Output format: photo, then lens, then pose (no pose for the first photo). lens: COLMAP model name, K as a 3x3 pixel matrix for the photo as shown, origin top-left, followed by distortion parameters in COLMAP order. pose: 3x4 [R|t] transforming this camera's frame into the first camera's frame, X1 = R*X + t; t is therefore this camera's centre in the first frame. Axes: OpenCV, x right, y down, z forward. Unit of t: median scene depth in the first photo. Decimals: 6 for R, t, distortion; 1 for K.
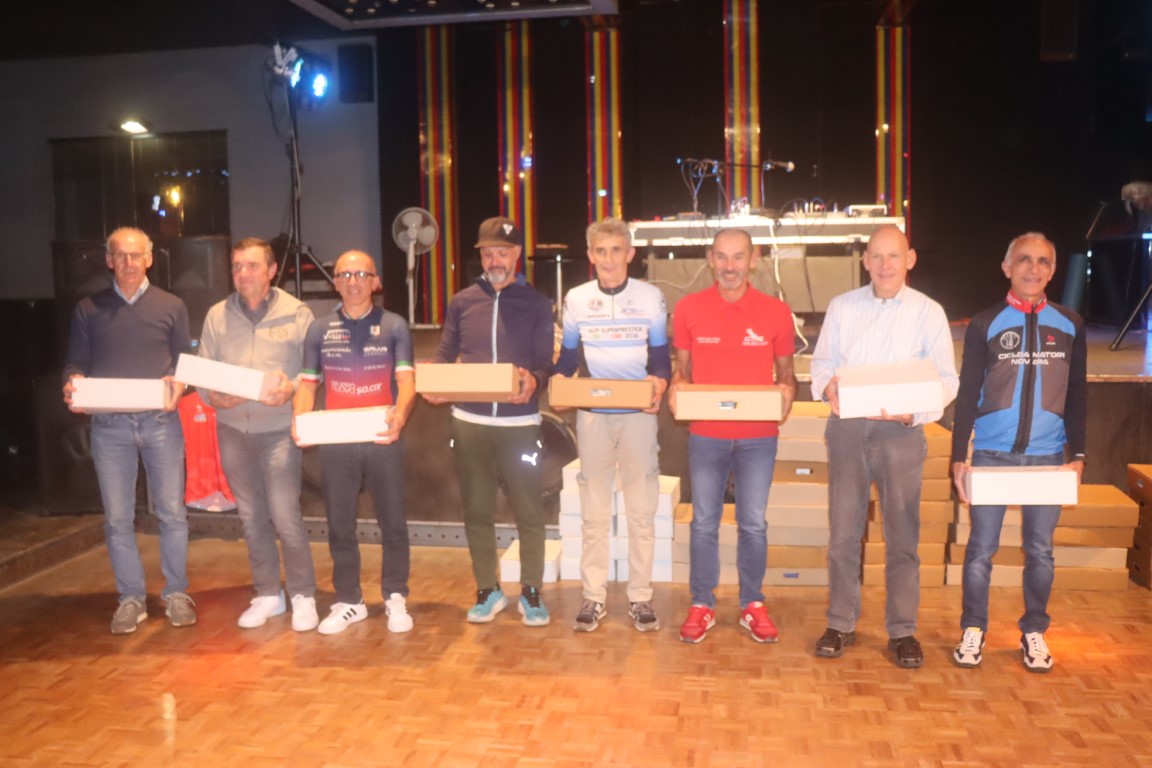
lens RADIAL K [[1030.7, 0, 576.0], [0, 1030.7, 384.0], [0, 0, 1]] dist [-0.160589, 0.179123]
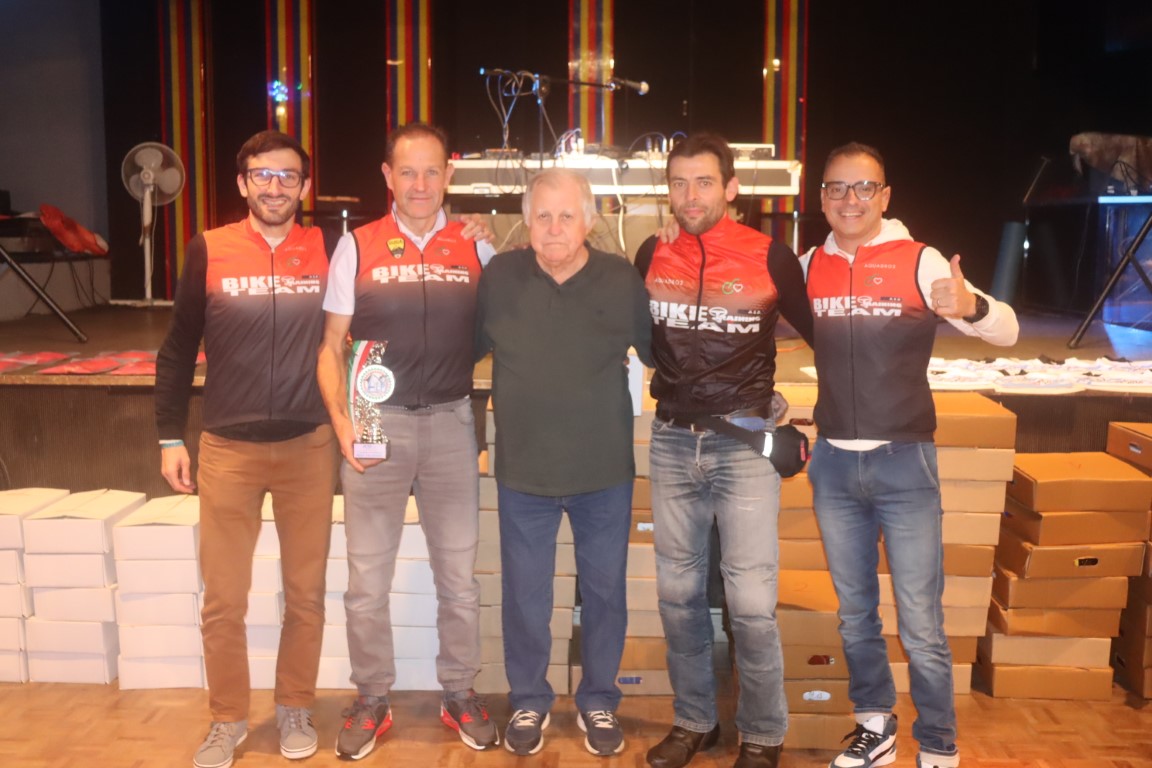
lens RADIAL K [[1180.7, 0, 578.0], [0, 1180.7, 381.7], [0, 0, 1]] dist [-0.105233, 0.187309]
pose [[0.991391, 0.006406, 0.130781, 0.061367], [-0.007584, 0.999935, 0.008510, -0.013878], [-0.130718, -0.009429, 0.991375, 0.193976]]
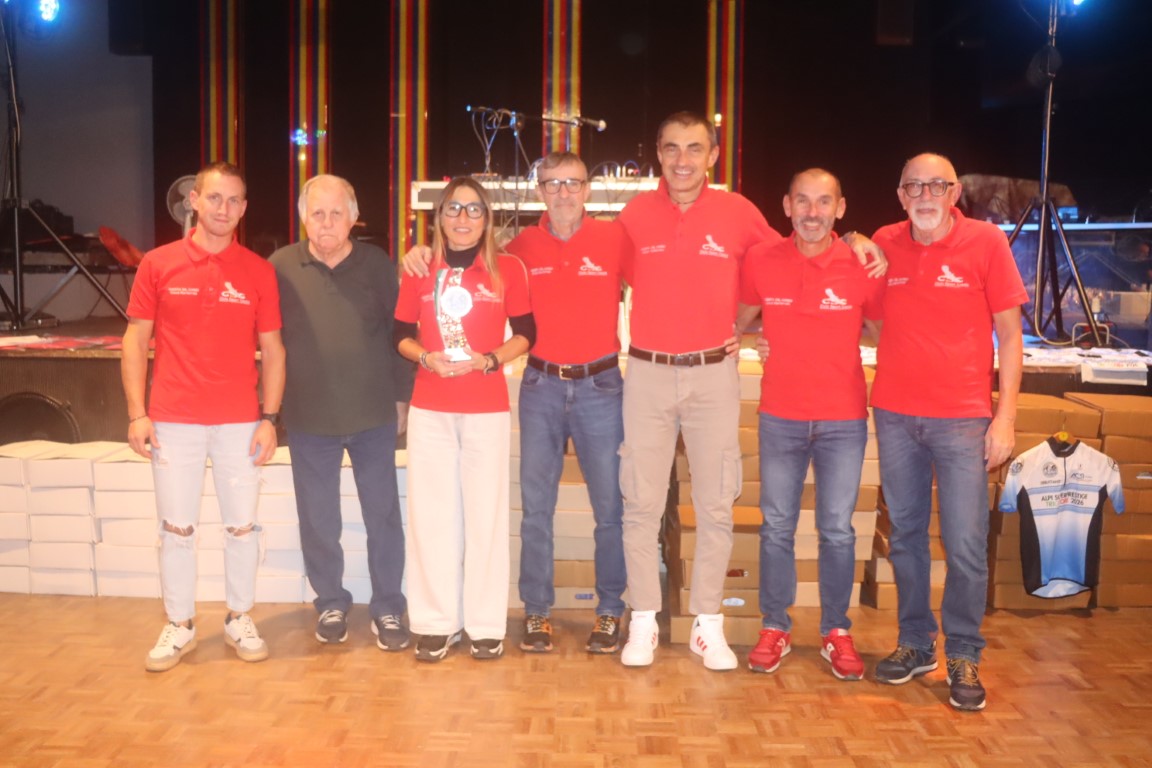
lens RADIAL K [[1037.6, 0, 579.2], [0, 1037.6, 380.2], [0, 0, 1]] dist [-0.151957, 0.168566]
pose [[0.987944, 0.014370, 0.154143, 0.061982], [-0.012346, 0.999825, -0.014079, 0.019271], [-0.154318, 0.012006, 0.987948, 0.139133]]
